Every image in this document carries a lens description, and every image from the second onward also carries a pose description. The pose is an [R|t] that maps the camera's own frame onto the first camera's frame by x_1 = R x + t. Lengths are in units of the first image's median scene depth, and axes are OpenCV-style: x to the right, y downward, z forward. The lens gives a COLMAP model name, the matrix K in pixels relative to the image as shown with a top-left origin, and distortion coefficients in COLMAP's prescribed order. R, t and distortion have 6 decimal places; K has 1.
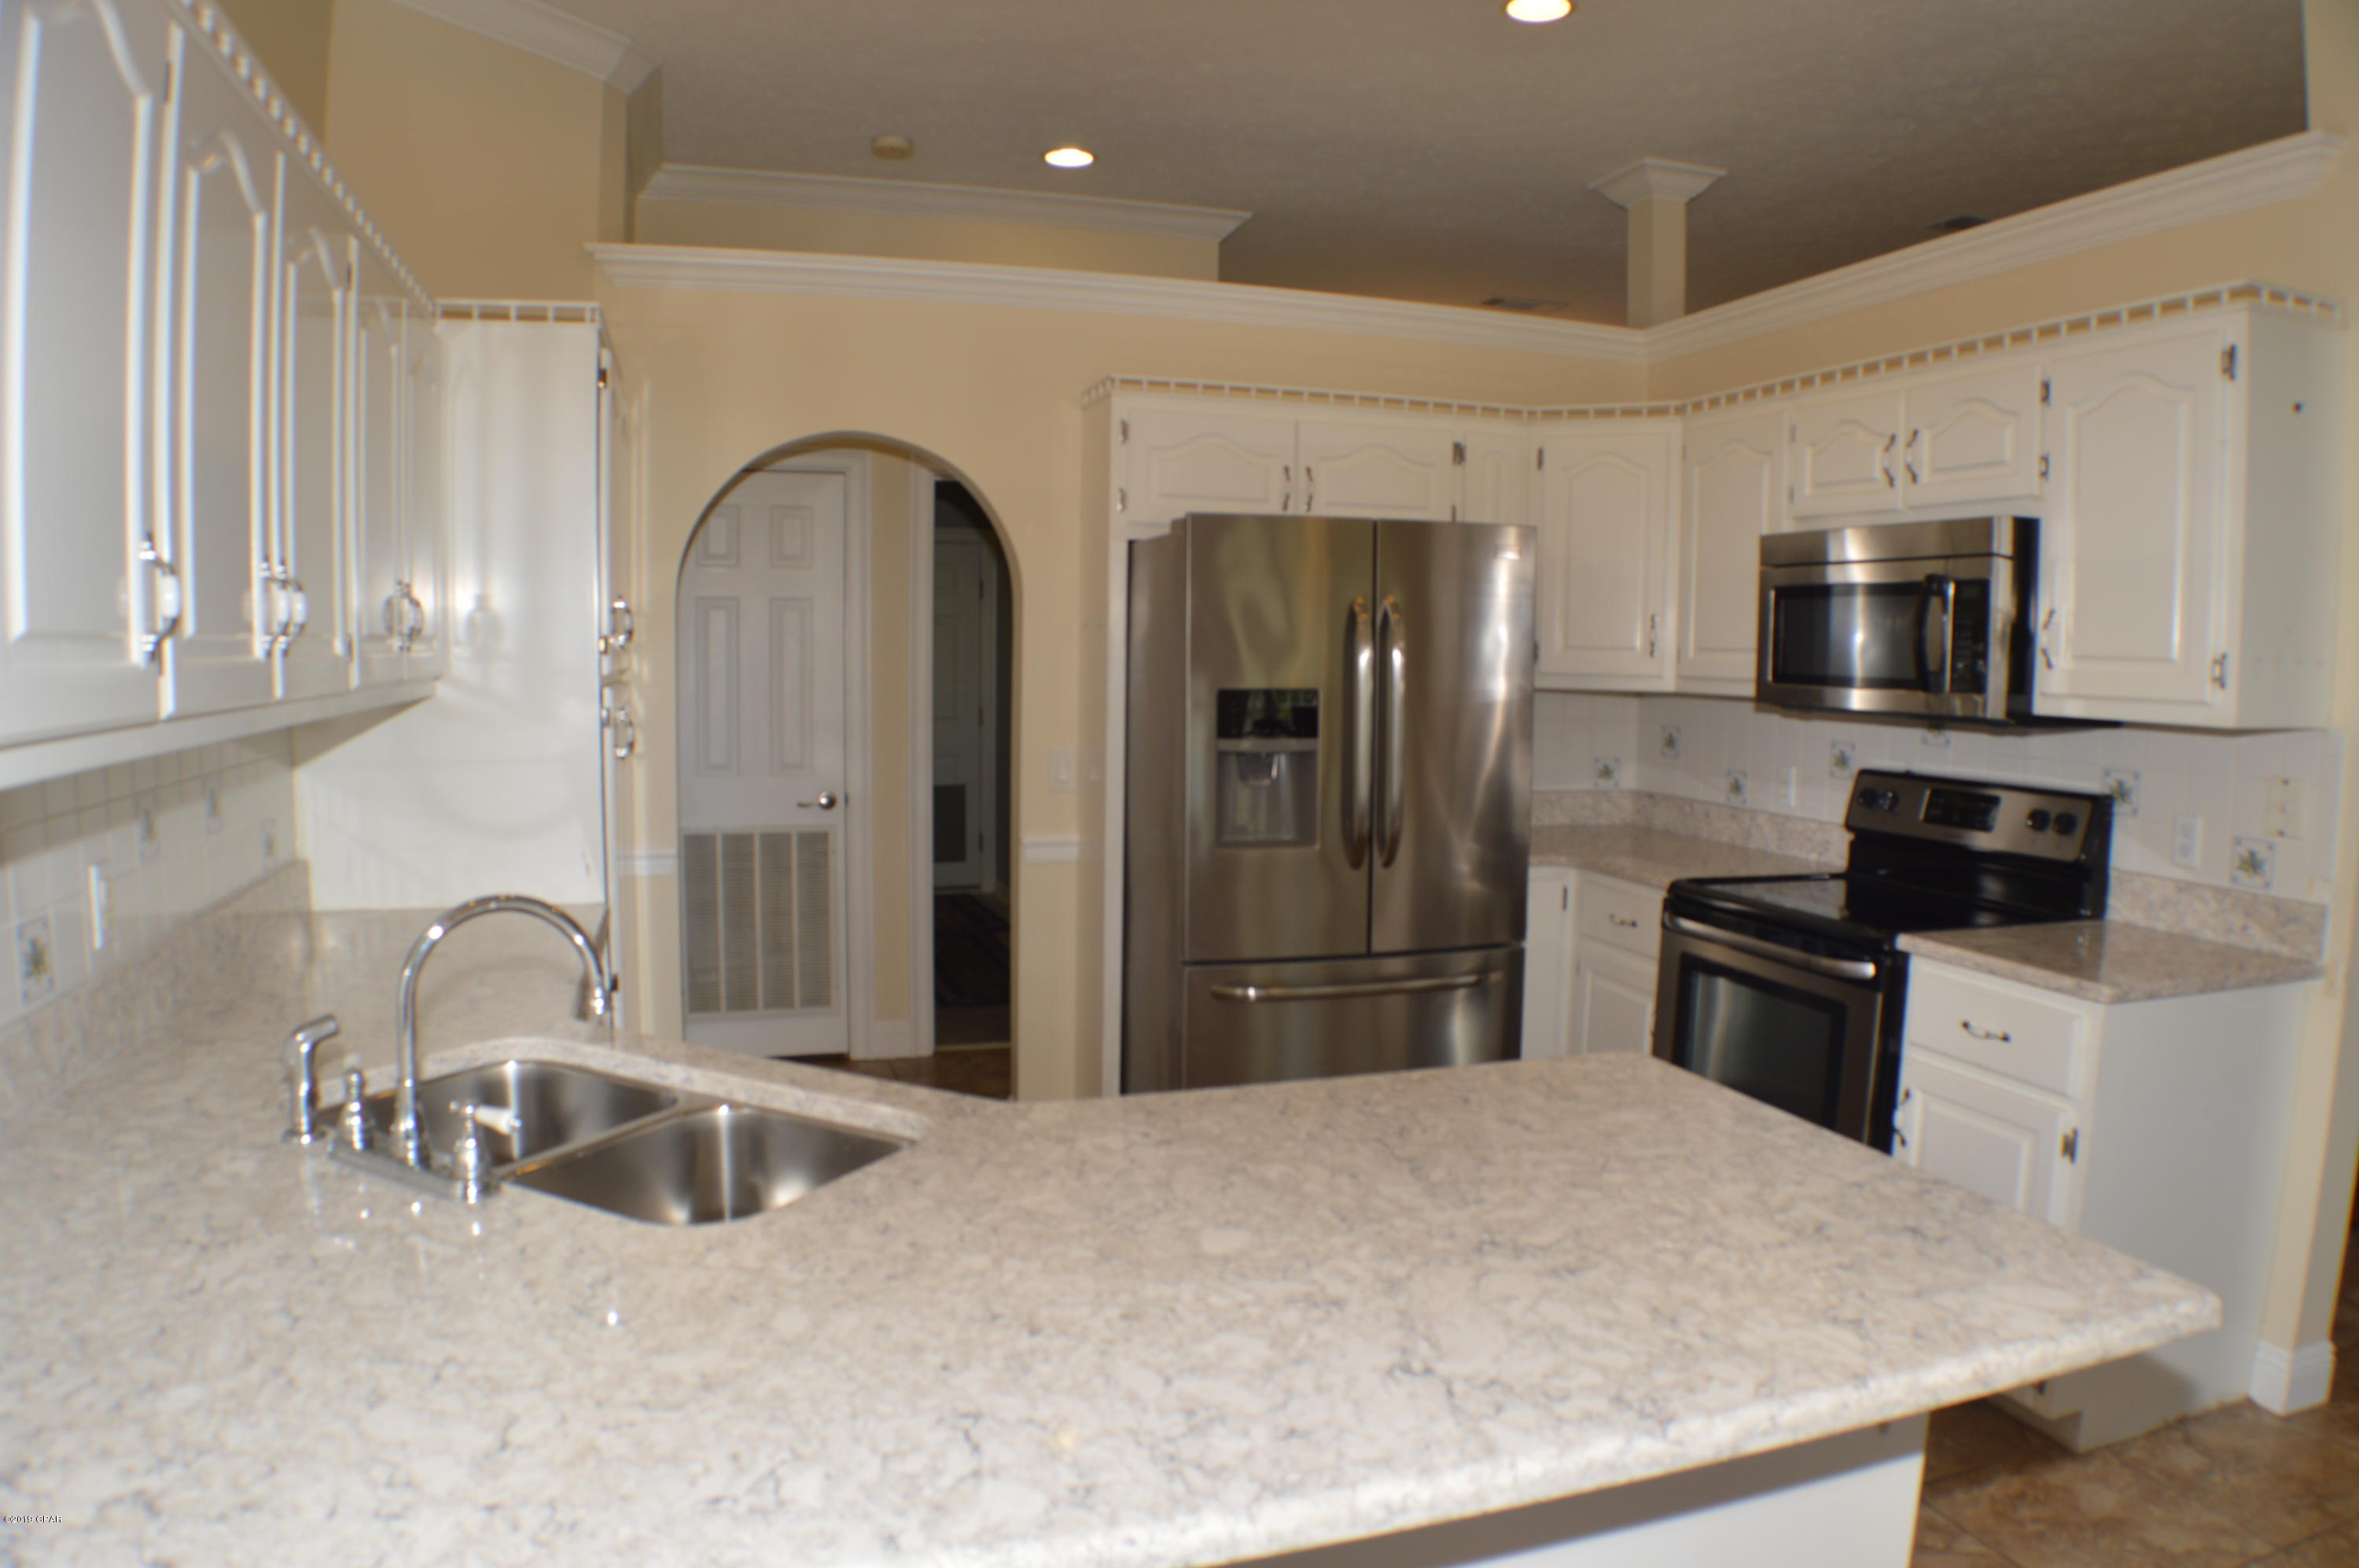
lens RADIAL K [[1528.9, 0, 1178.9], [0, 1528.9, 799.4], [0, 0, 1]] dist [-0.165394, 0.030834]
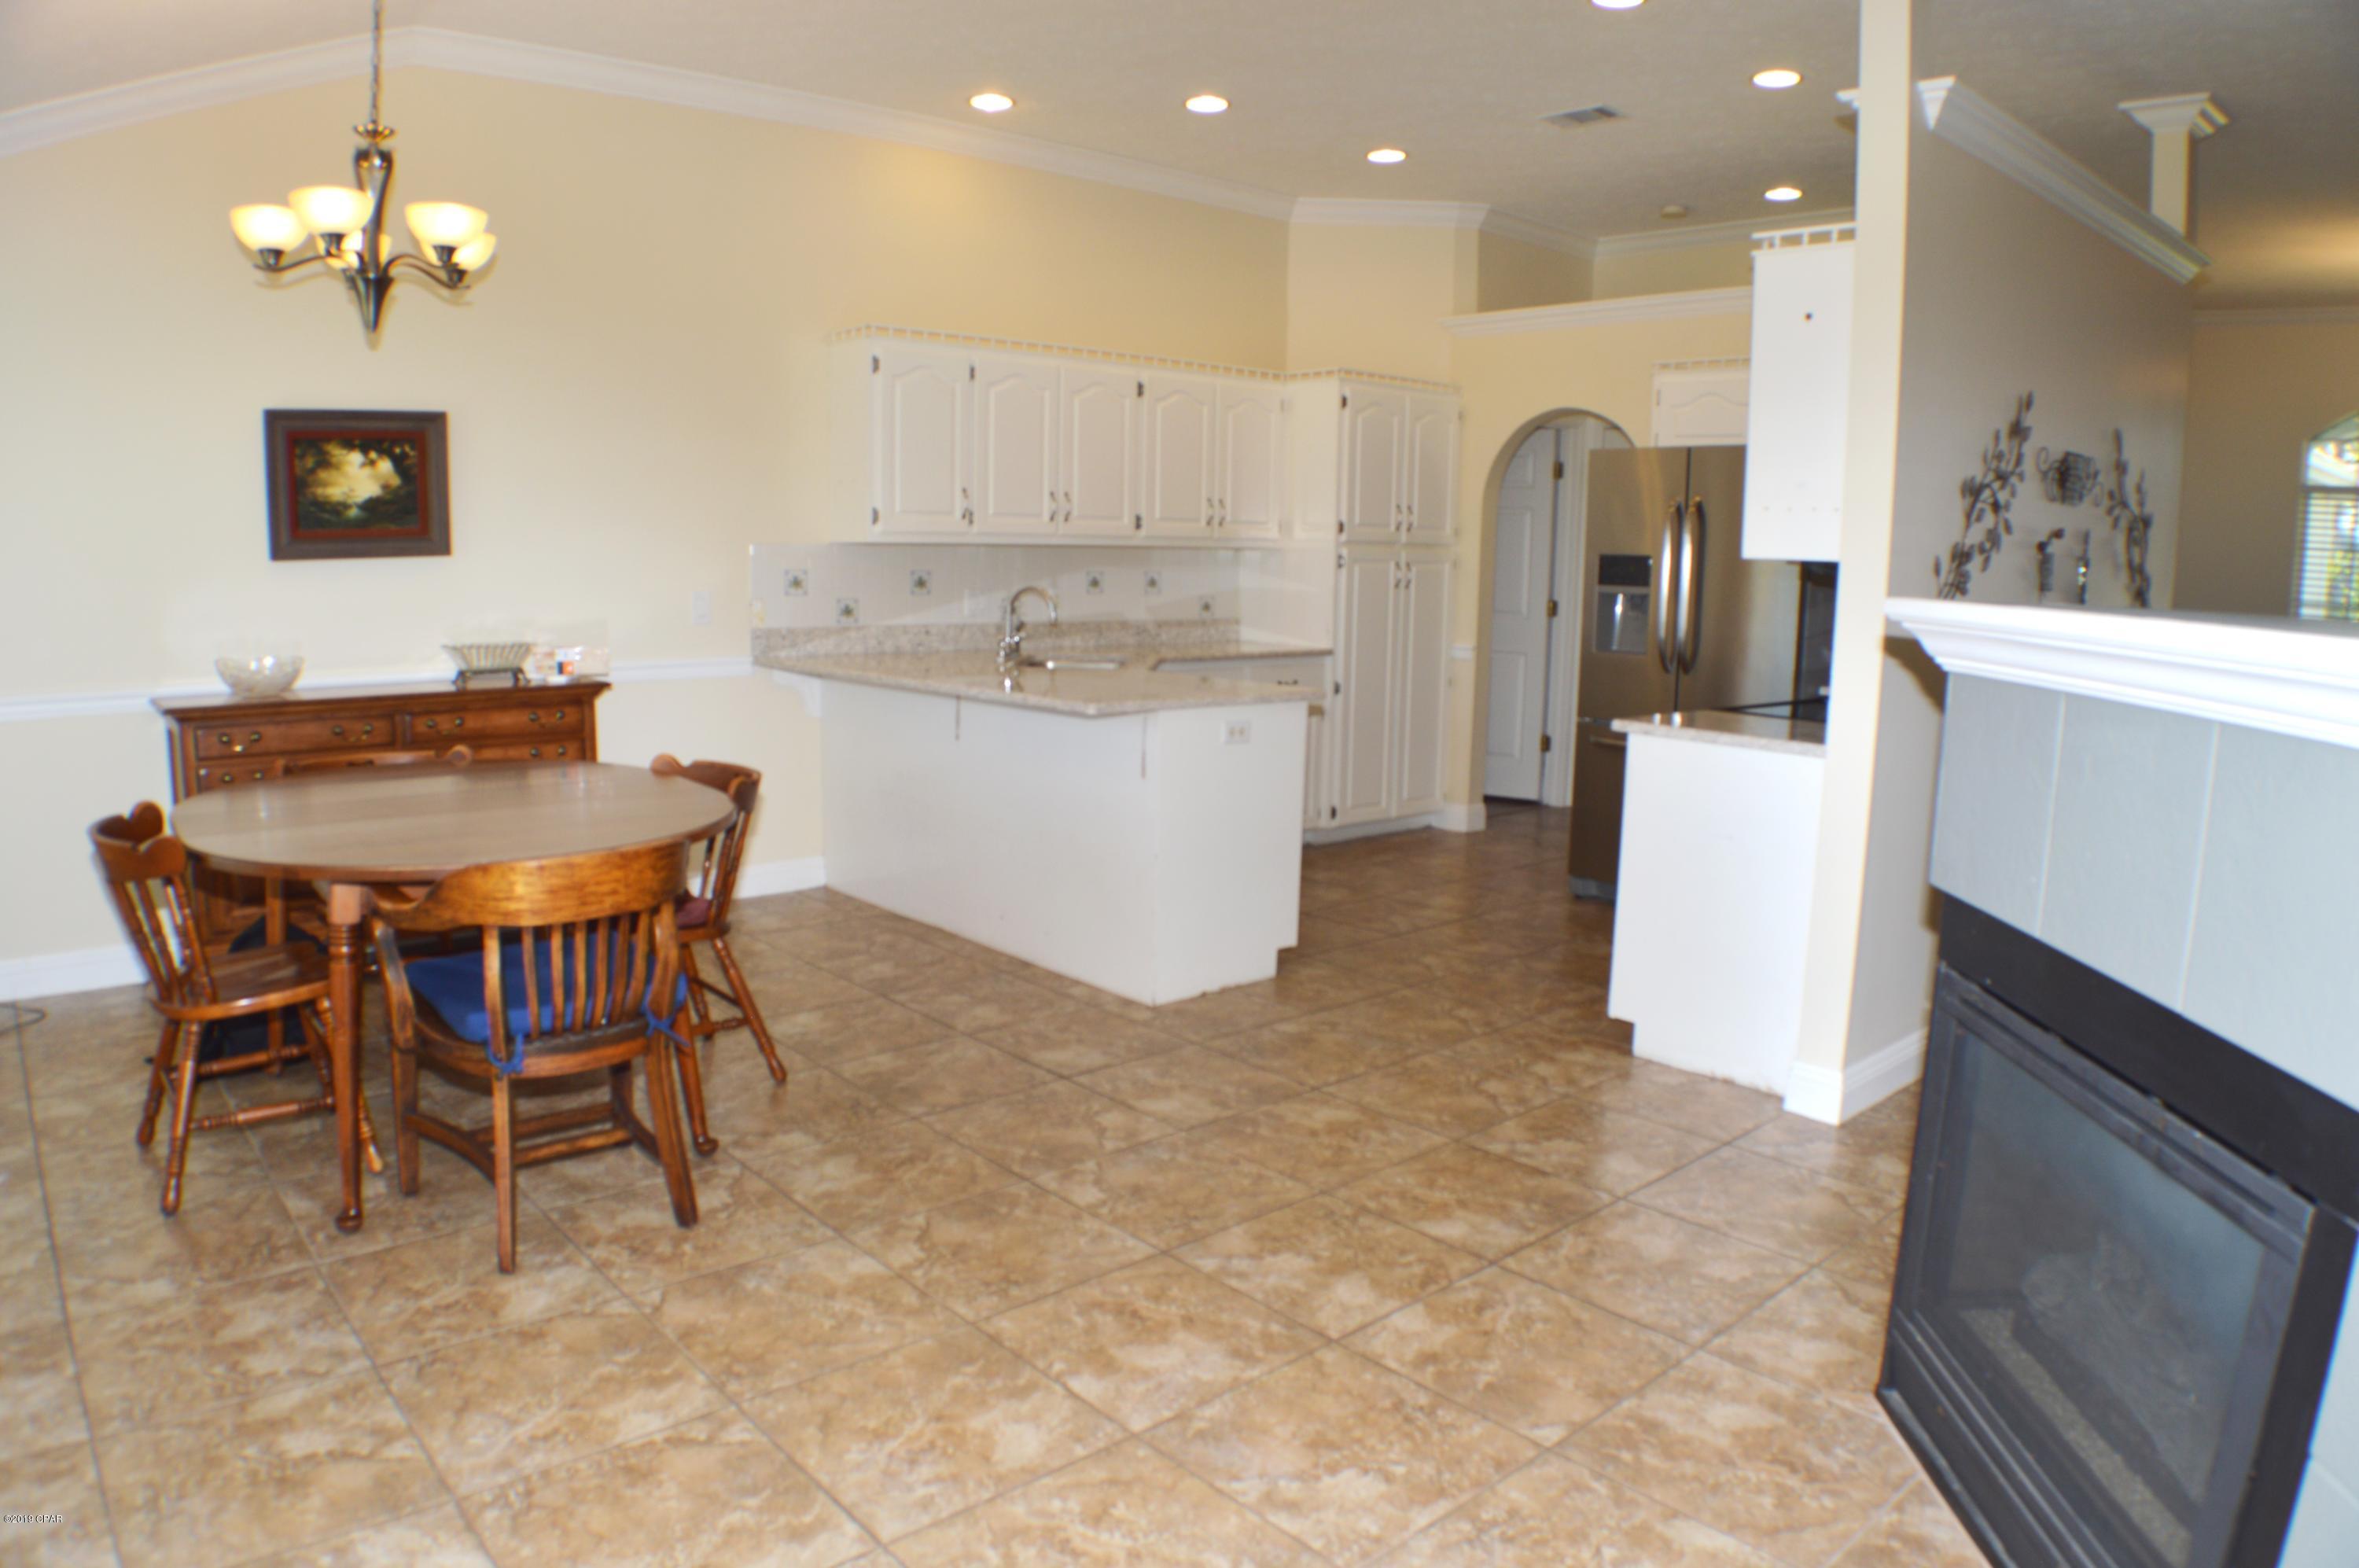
lens RADIAL K [[1528.9, 0, 1178.9], [0, 1528.9, 799.4], [0, 0, 1]] dist [-0.165394, 0.030834]
pose [[0.403732, 0.142609, -0.903694, 1.162506], [-0.104066, 0.988524, 0.109503, 0.051107], [0.908939, 0.049834, 0.413939, -0.069974]]
